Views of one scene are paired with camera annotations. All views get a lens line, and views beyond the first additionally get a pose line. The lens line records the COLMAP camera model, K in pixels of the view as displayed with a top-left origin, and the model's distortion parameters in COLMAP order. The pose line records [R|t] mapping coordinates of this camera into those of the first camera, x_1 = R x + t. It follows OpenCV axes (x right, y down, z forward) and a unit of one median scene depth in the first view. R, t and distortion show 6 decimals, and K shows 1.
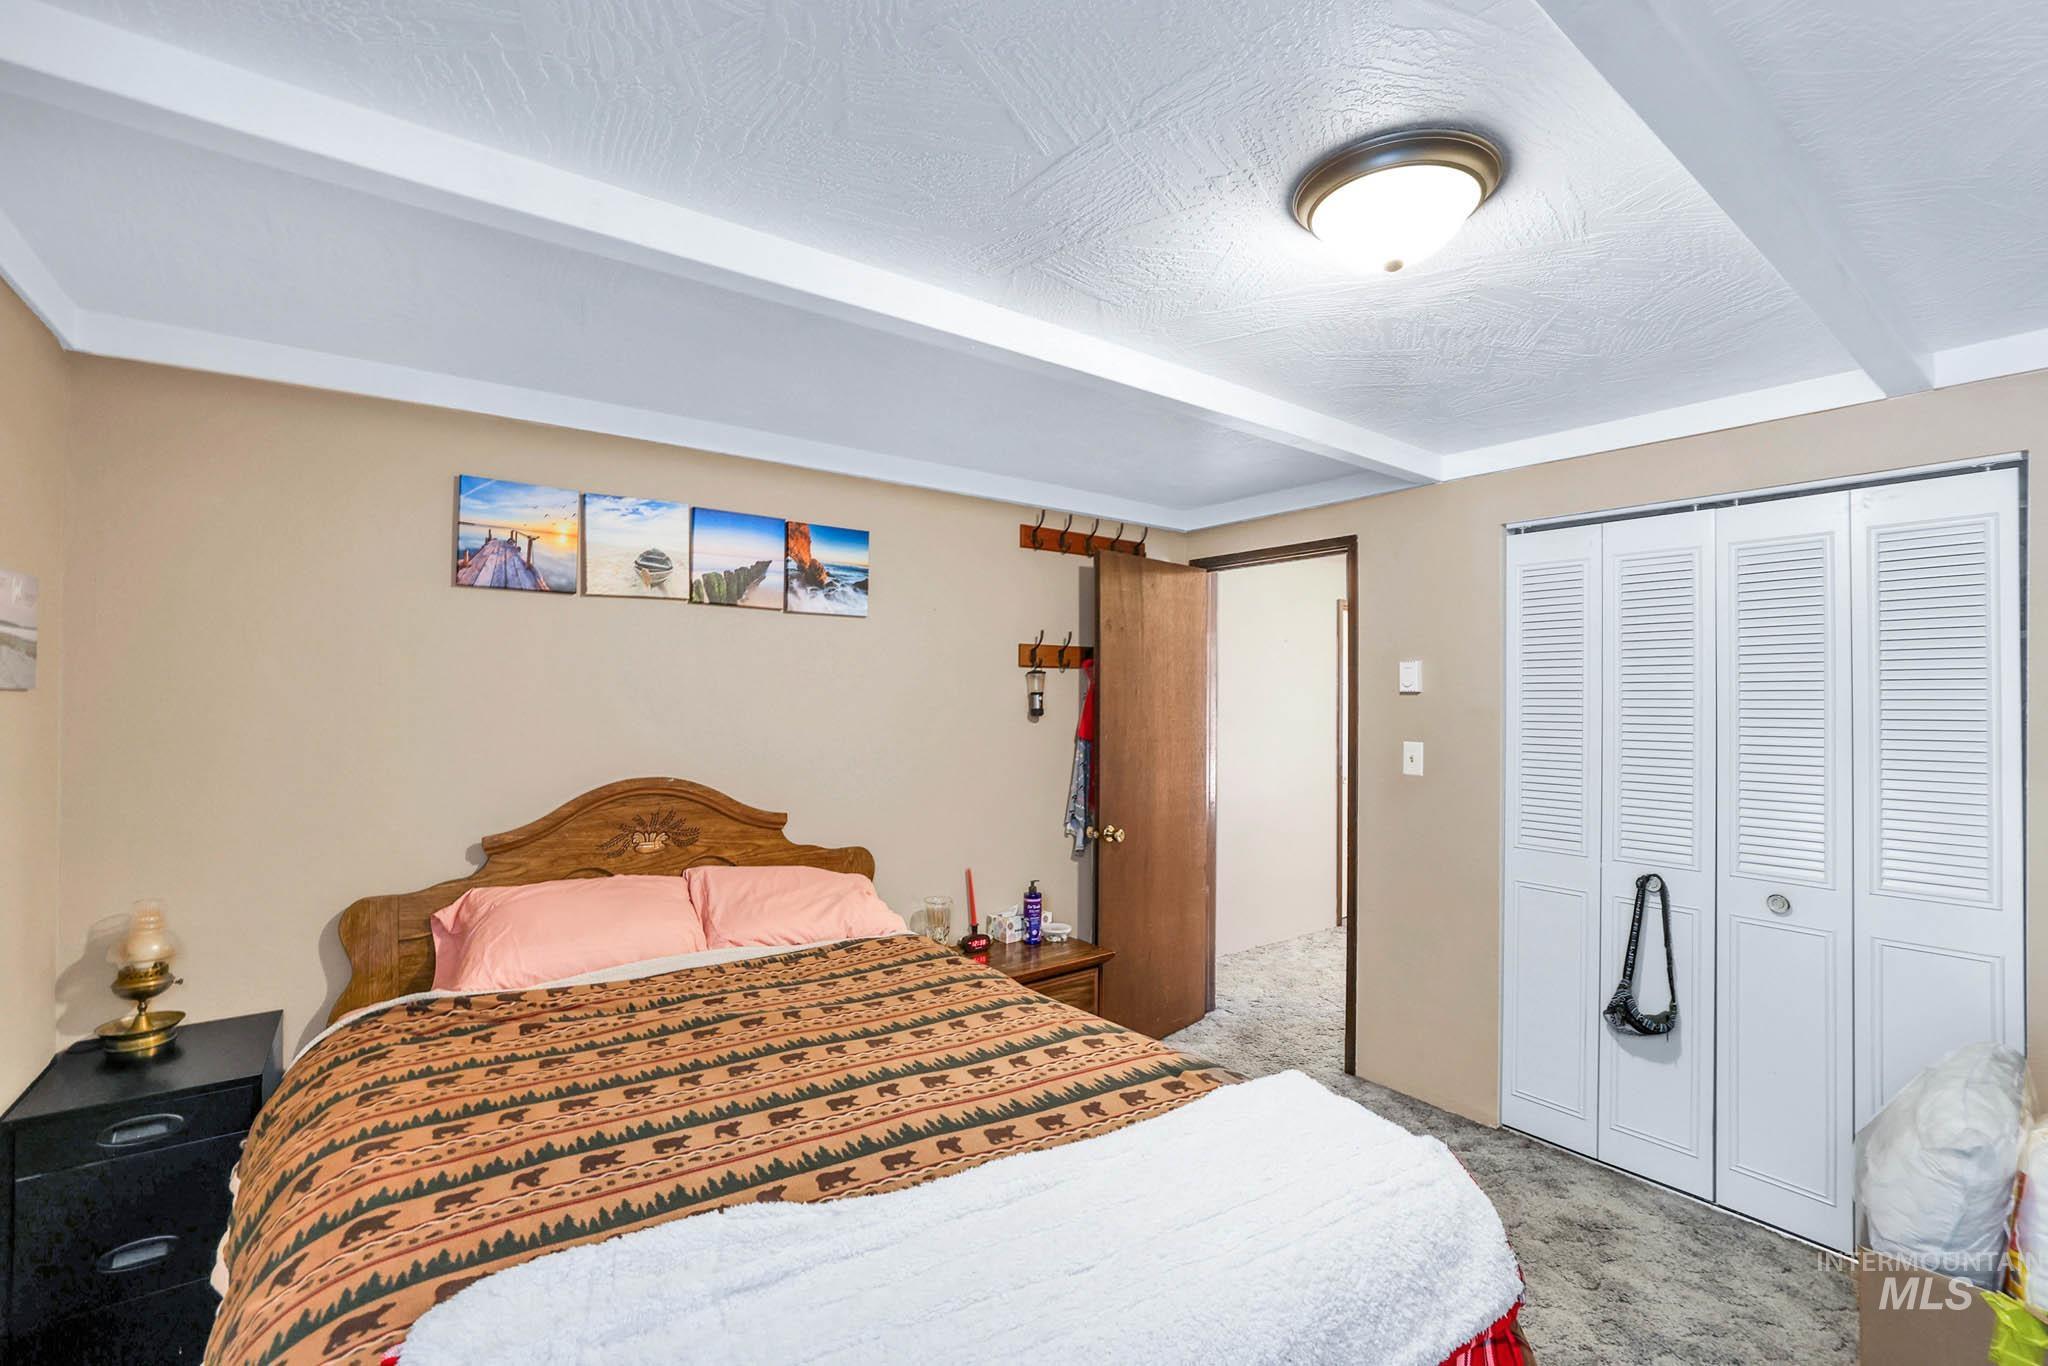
lens RADIAL K [[897.7, 0, 1020.4], [0, 897.7, 682.6], [0, 0, 1]] dist [-0.039465, 0.012968]
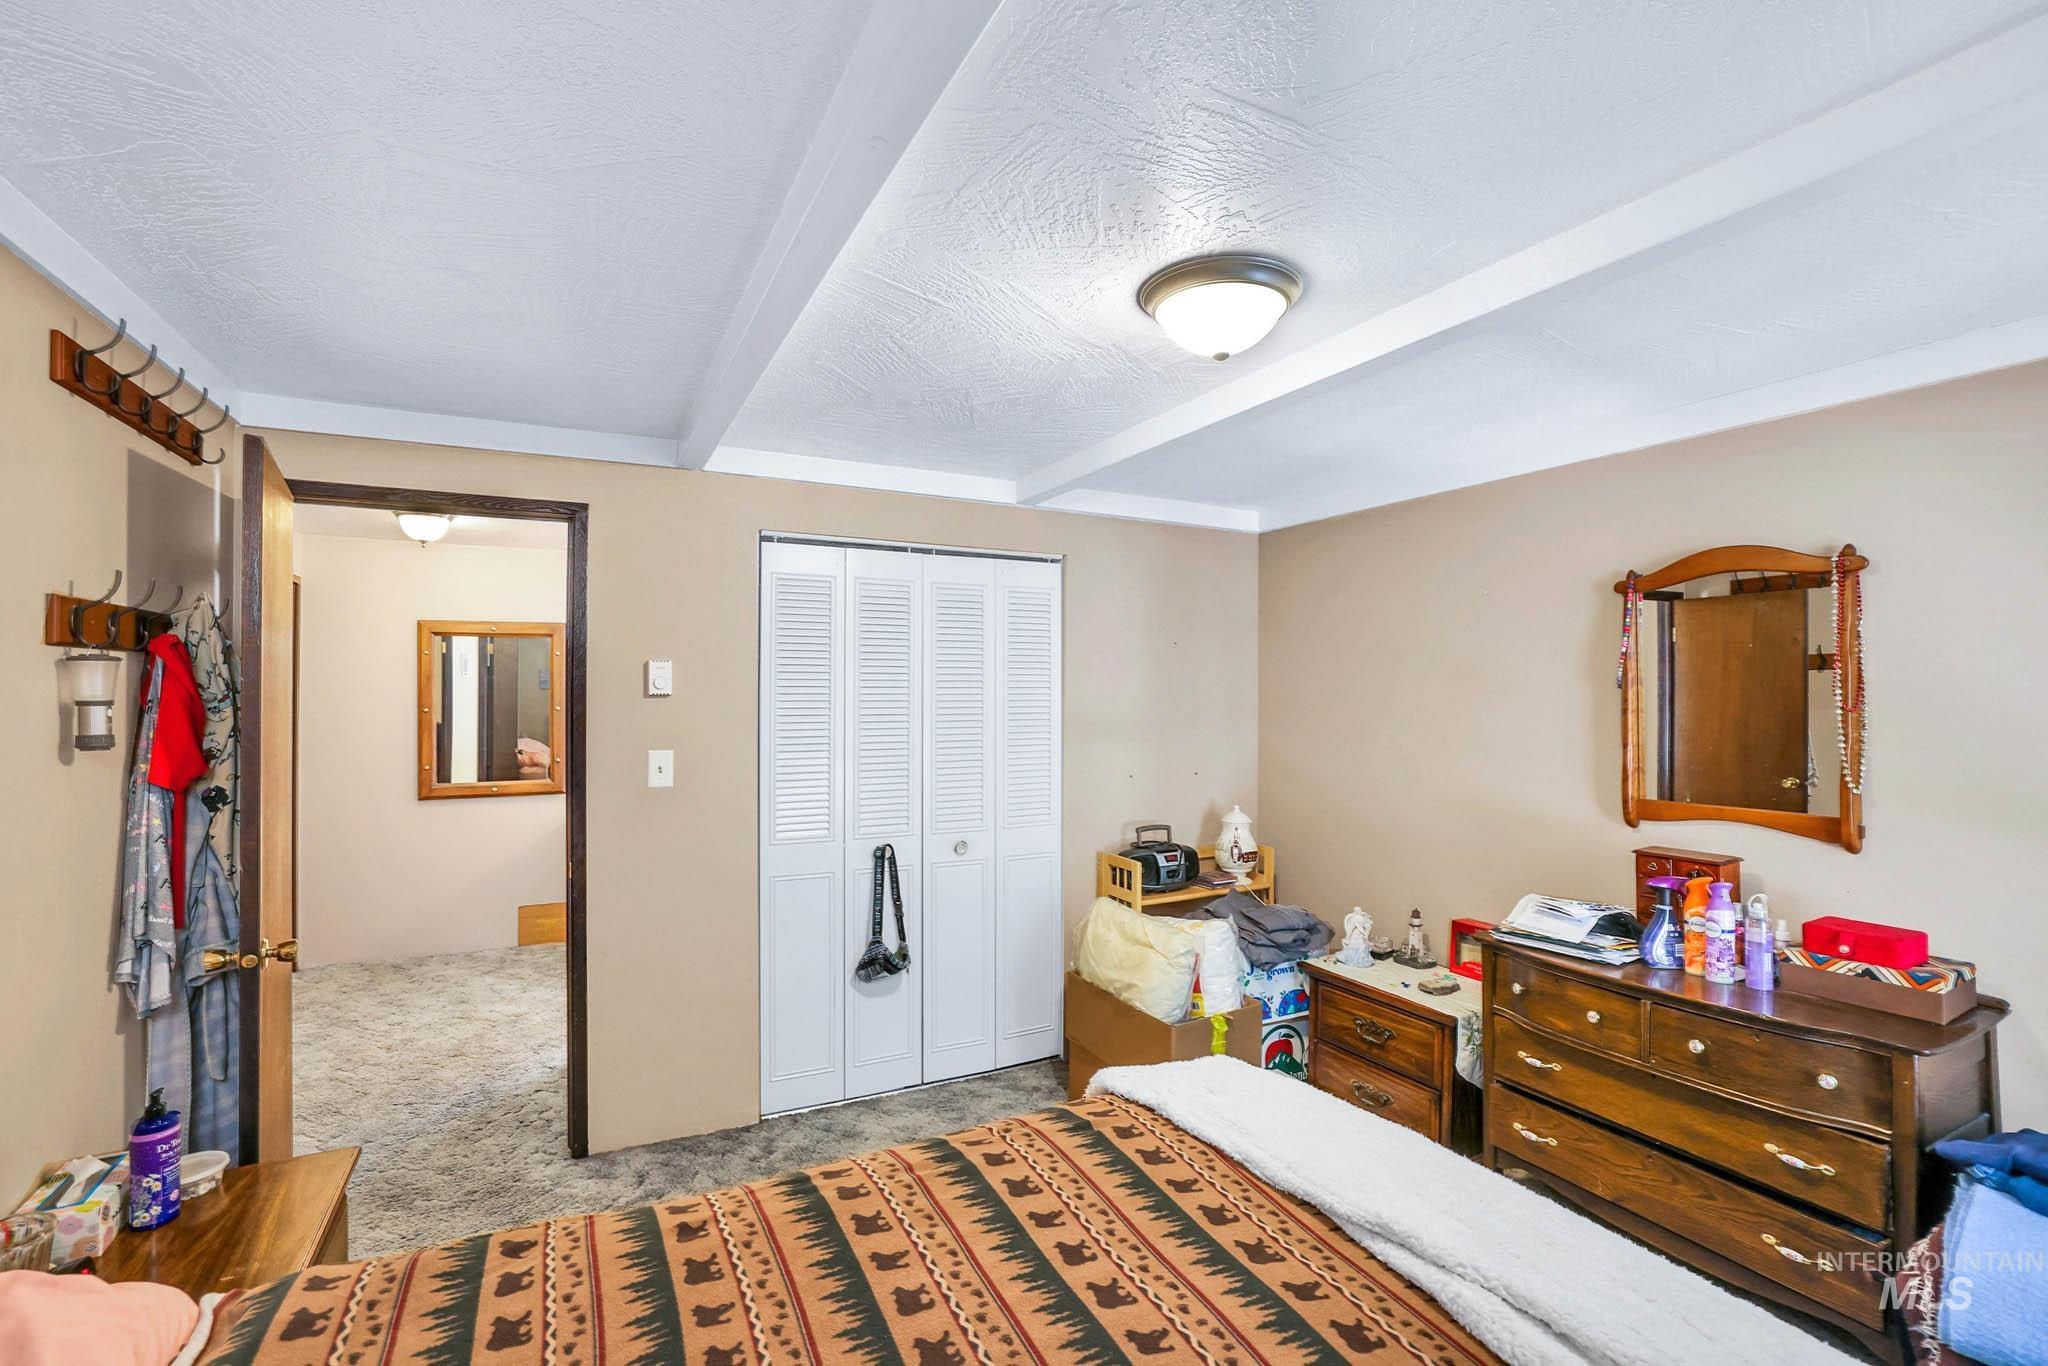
lens RADIAL K [[897.7, 0, 1030.7], [0, 897.7, 690.3], [0, 0, 1]] dist [-0.039465, 0.012968]
pose [[0.168573, -0.005459, 0.985674, -0.464089], [-0.016347, 0.999832, 0.008333, -0.008675], [-0.985554, -0.017518, 0.168455, 0.582601]]
